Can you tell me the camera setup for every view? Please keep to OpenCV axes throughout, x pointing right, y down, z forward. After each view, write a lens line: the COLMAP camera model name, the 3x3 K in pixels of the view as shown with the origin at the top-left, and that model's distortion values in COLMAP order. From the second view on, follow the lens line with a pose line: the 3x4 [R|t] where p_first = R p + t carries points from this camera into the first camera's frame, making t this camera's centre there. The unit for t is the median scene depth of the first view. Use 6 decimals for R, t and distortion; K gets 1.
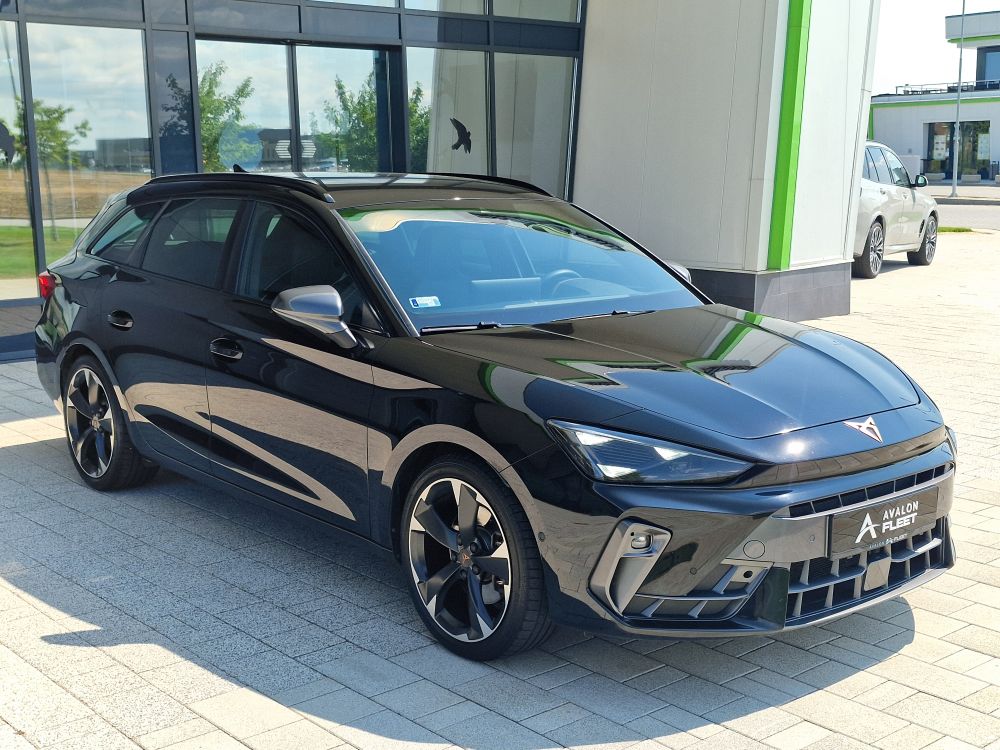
lens RADIAL K [[1319.8, 0, 500.0], [0, 1319.8, 375.0], [0, 0, 1]] dist [-0.009697, -0.006765]
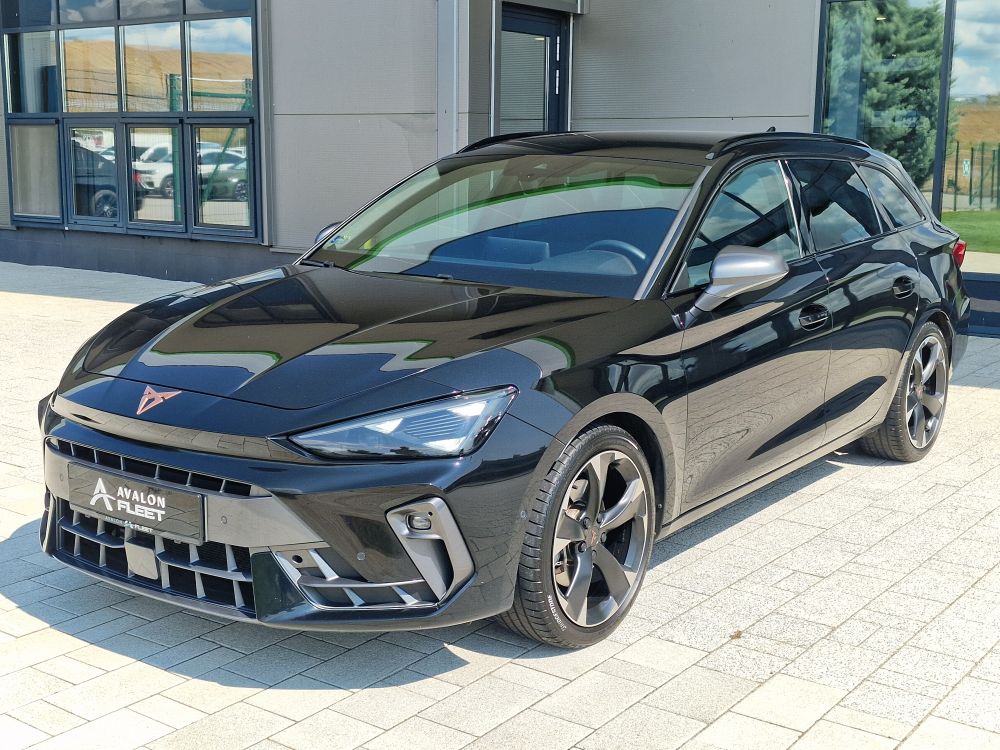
lens RADIAL K [[1319.8, 0, 500.0], [0, 1319.8, 375.0], [0, 0, 1]] dist [-0.009697, -0.006765]
pose [[0.225153, 0.179292, -0.957685, 1.200544], [-0.165729, 0.975647, 0.143691, -0.145348], [0.960125, 0.126364, 0.249383, 1.009958]]
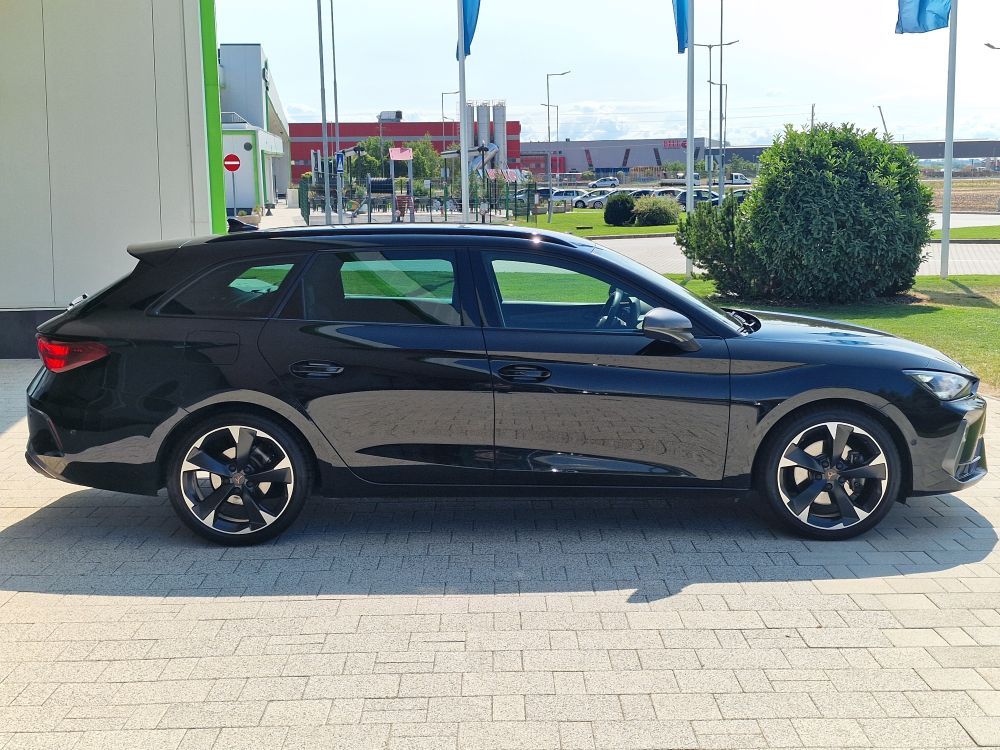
lens RADIAL K [[1319.8, 0, 500.0], [0, 1319.8, 375.0], [0, 0, 1]] dist [-0.009697, -0.006765]
pose [[0.677548, -0.111334, 0.727003, -1.412604], [0.135047, 0.990503, 0.025826, -0.066728], [-0.722974, 0.080681, 0.686148, 0.235638]]
